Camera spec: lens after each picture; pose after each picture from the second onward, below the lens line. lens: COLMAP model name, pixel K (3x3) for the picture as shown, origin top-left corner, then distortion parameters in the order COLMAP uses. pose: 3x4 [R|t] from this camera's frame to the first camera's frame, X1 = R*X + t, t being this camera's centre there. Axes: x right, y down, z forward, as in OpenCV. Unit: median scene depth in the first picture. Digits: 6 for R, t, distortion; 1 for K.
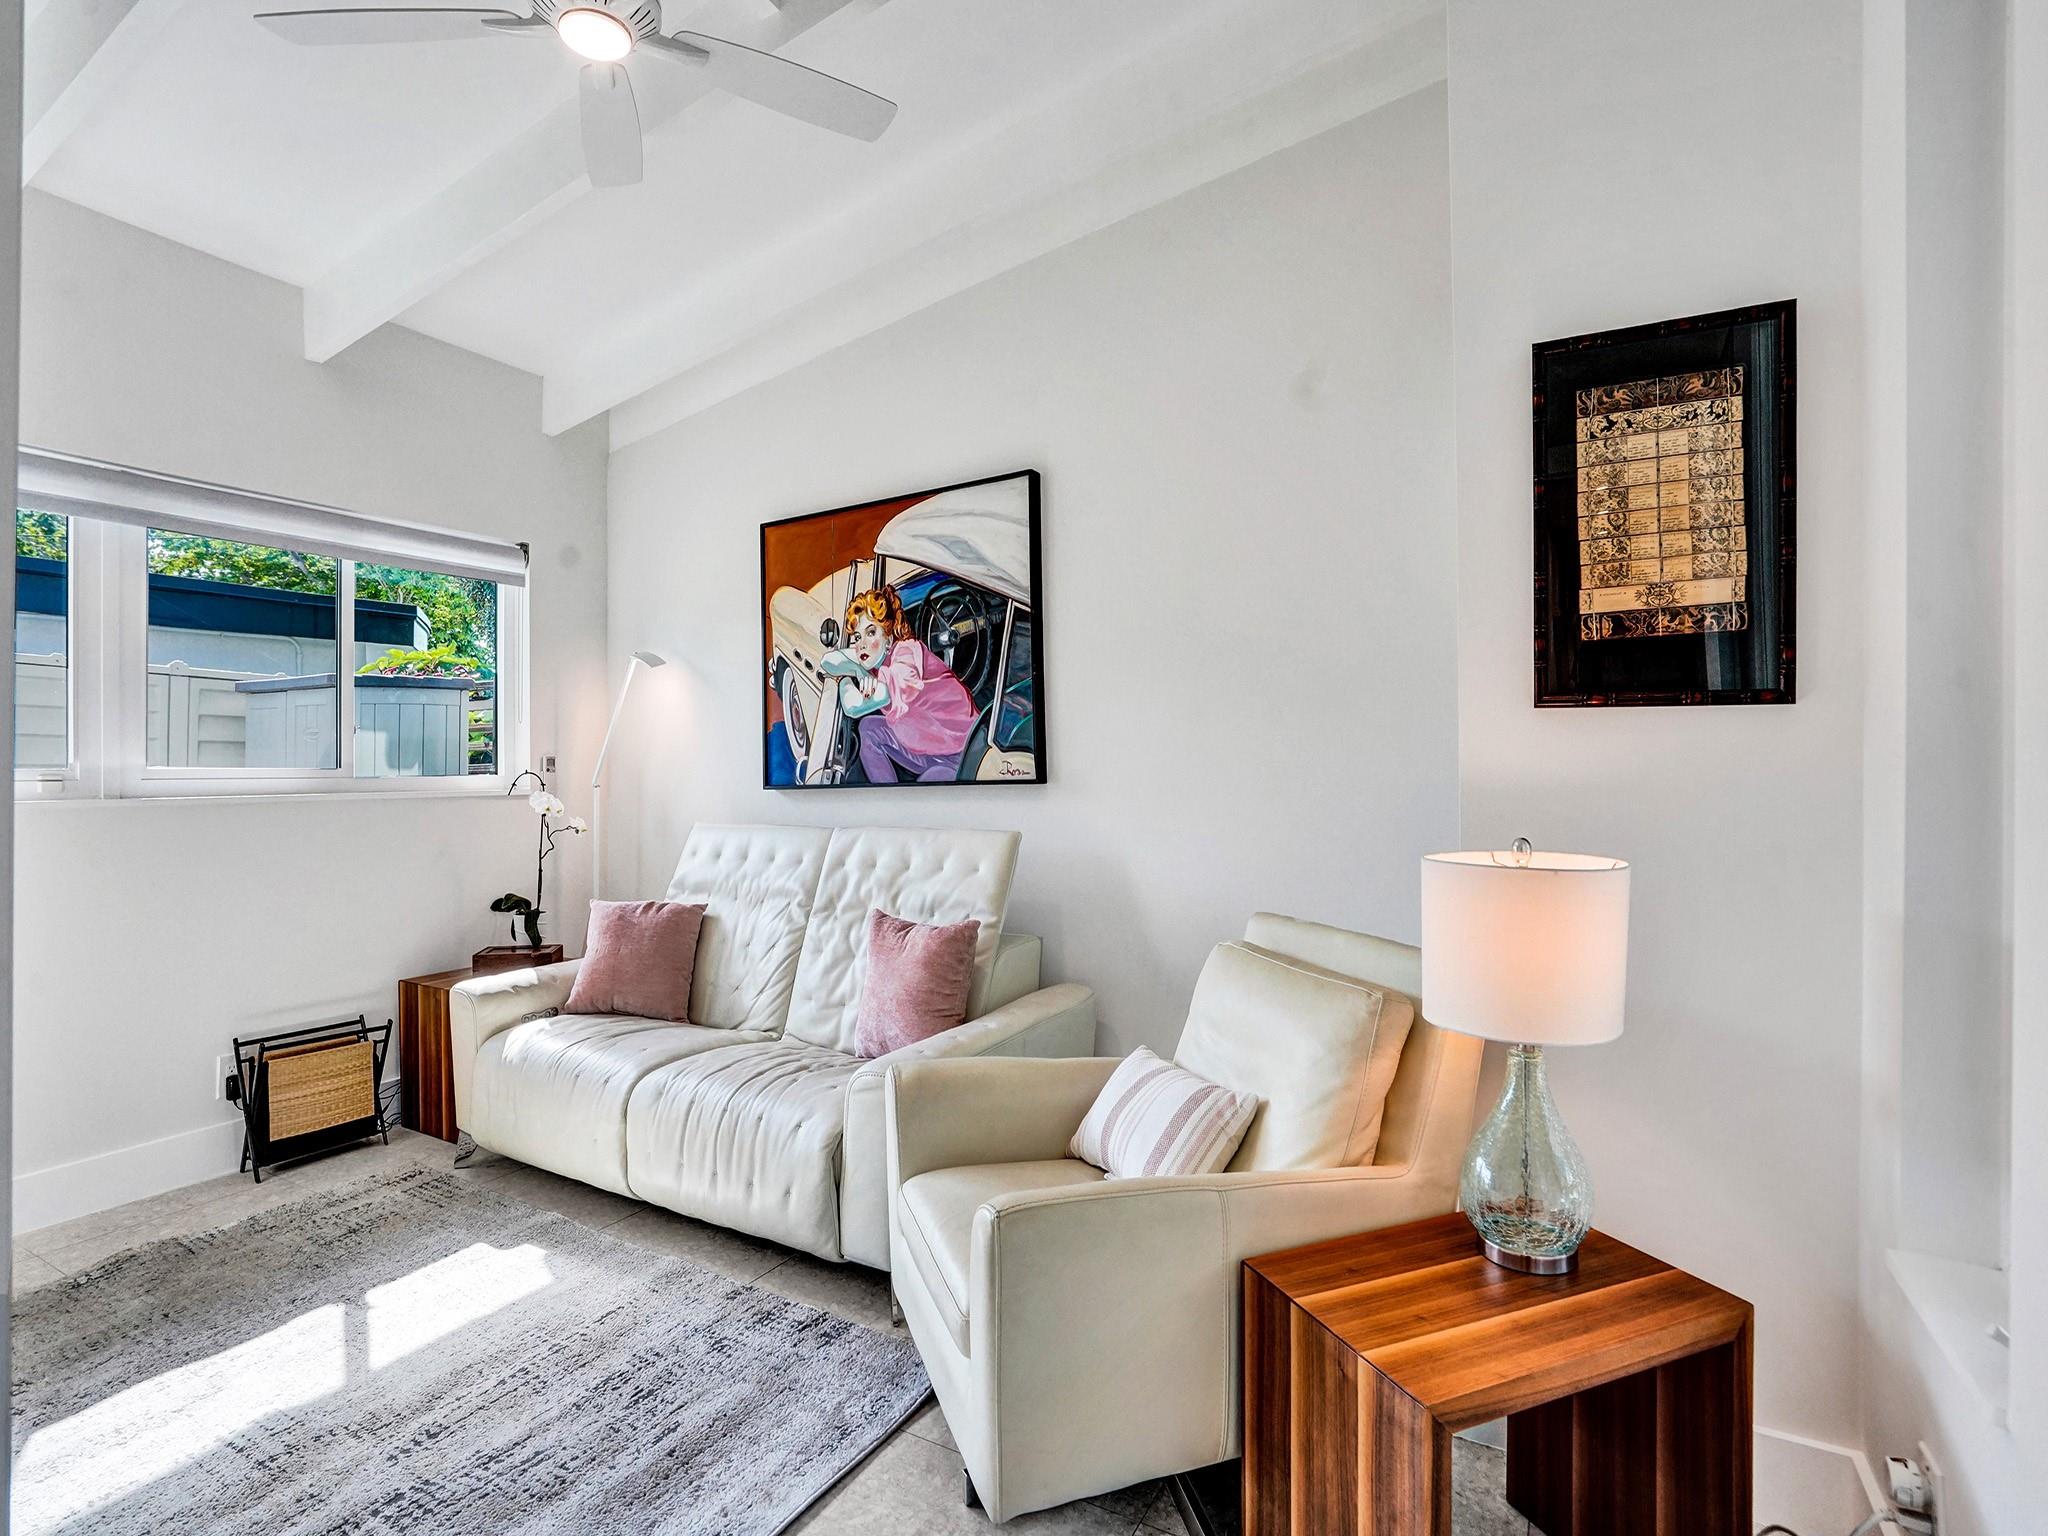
lens RADIAL K [[959.2, 0, 1017.4], [0, 959.2, 774.7], [0, 0, 1]] dist [-0.050138, 0.020957]
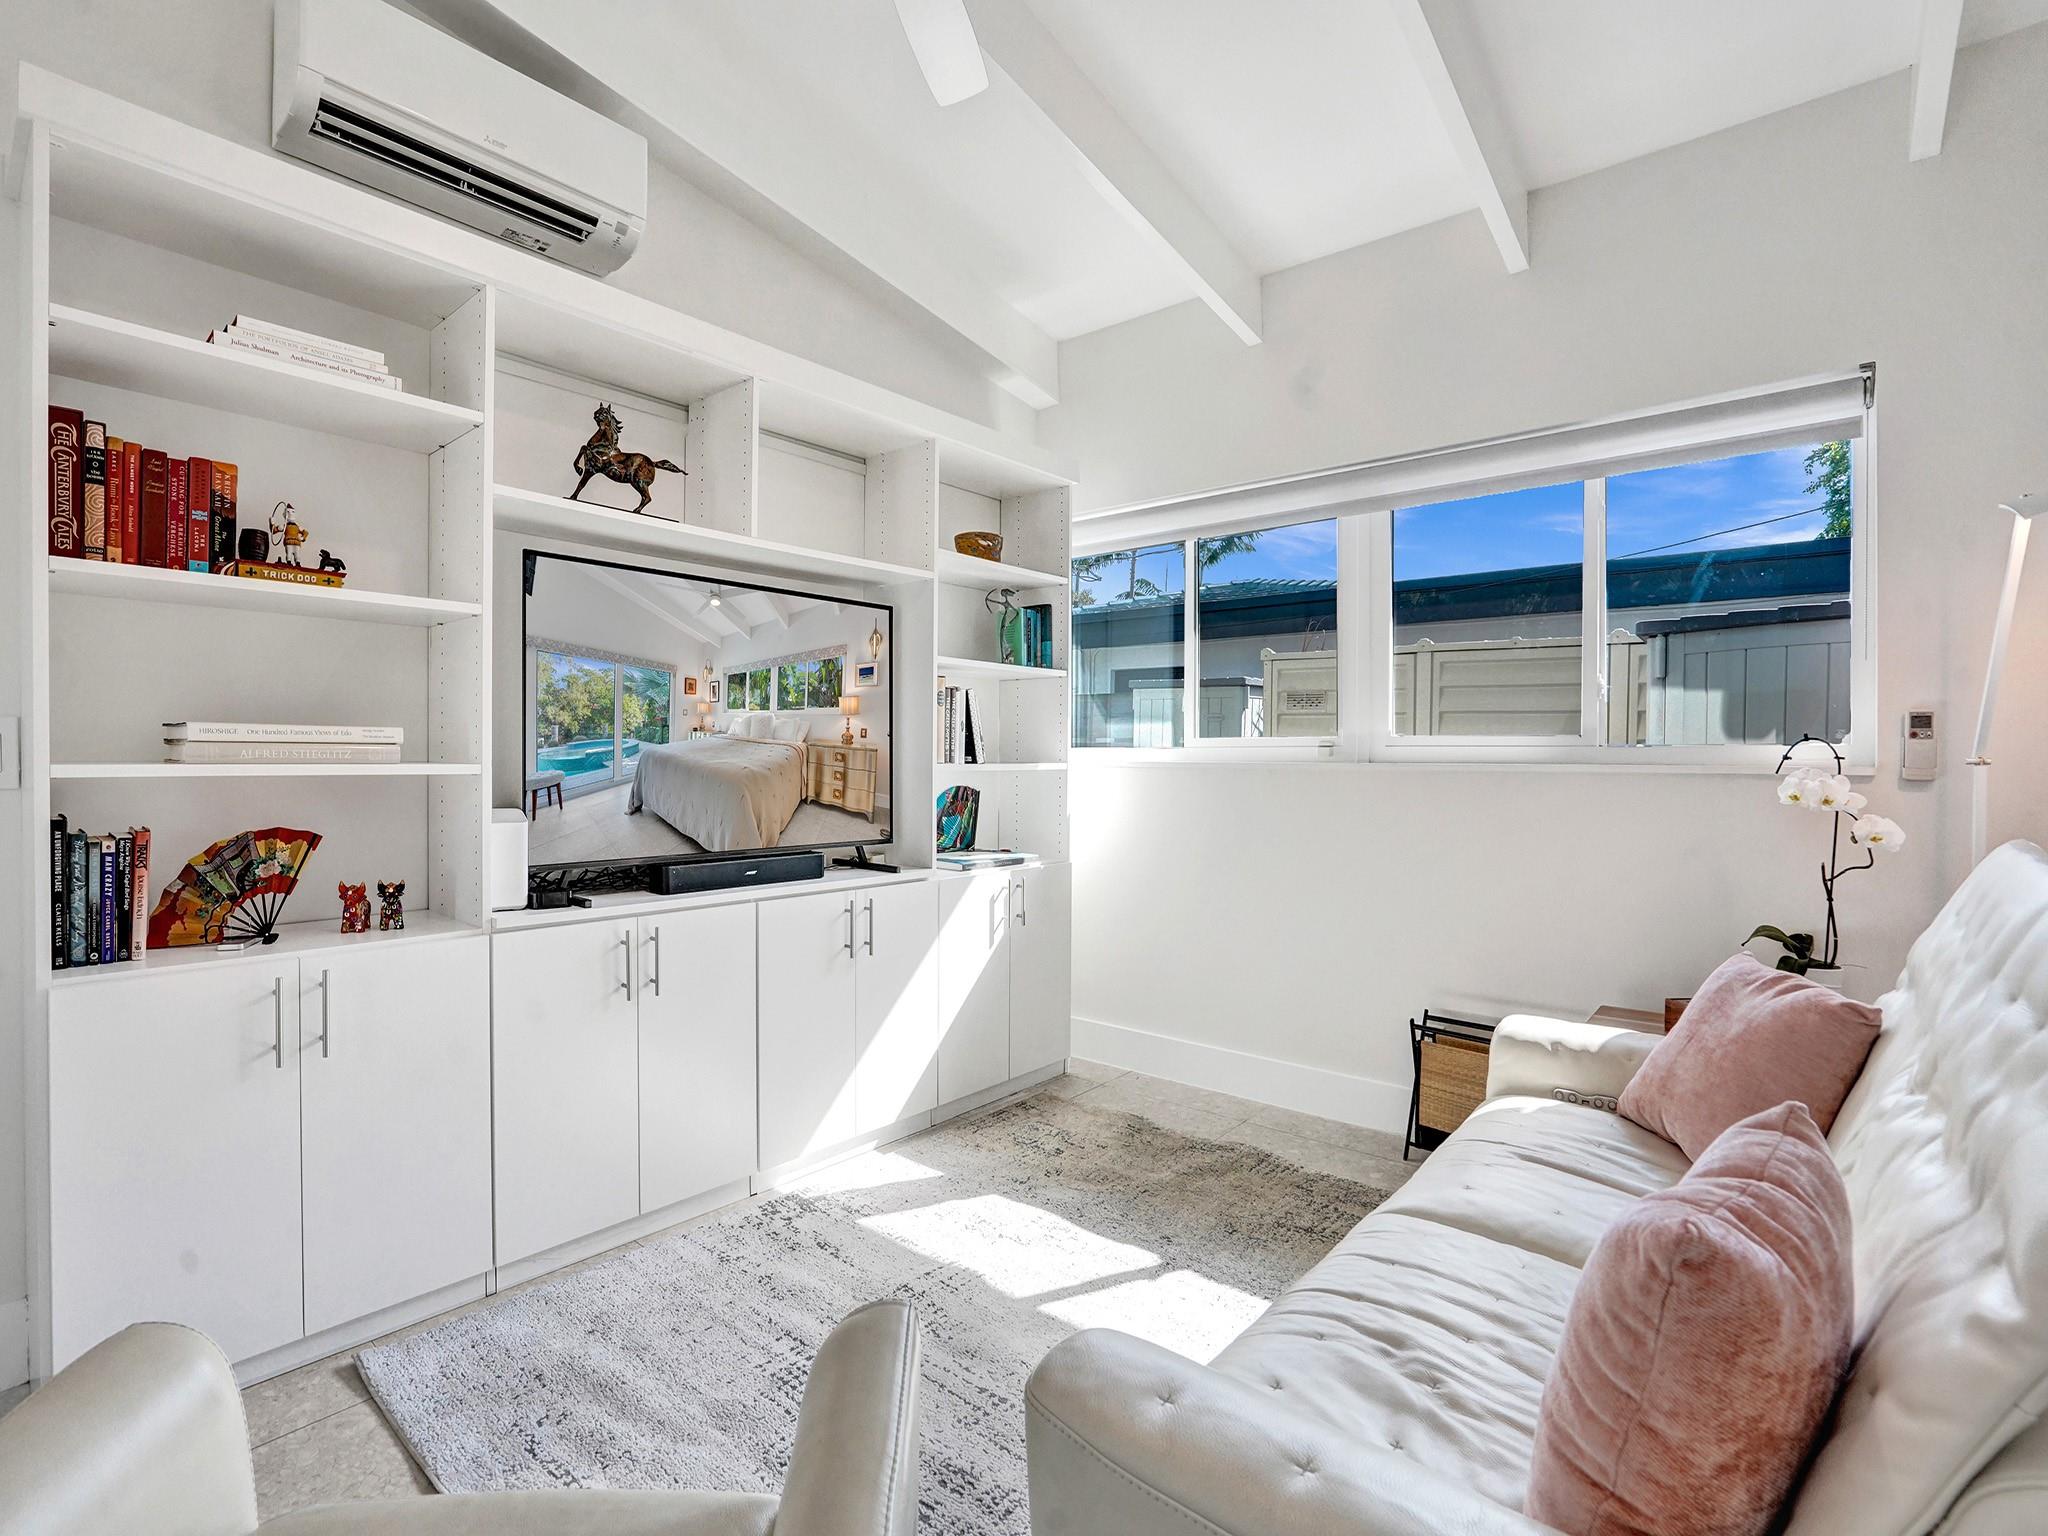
lens RADIAL K [[959.2, 0, 1017.4], [0, 959.2, 774.7], [0, 0, 1]] dist [-0.050138, 0.020957]
pose [[-0.157236, 0.021763, -0.987321, 0.253577], [-0.017582, 0.999537, 0.024832, 0.021152], [0.987405, 0.021264, -0.156780, 0.878438]]
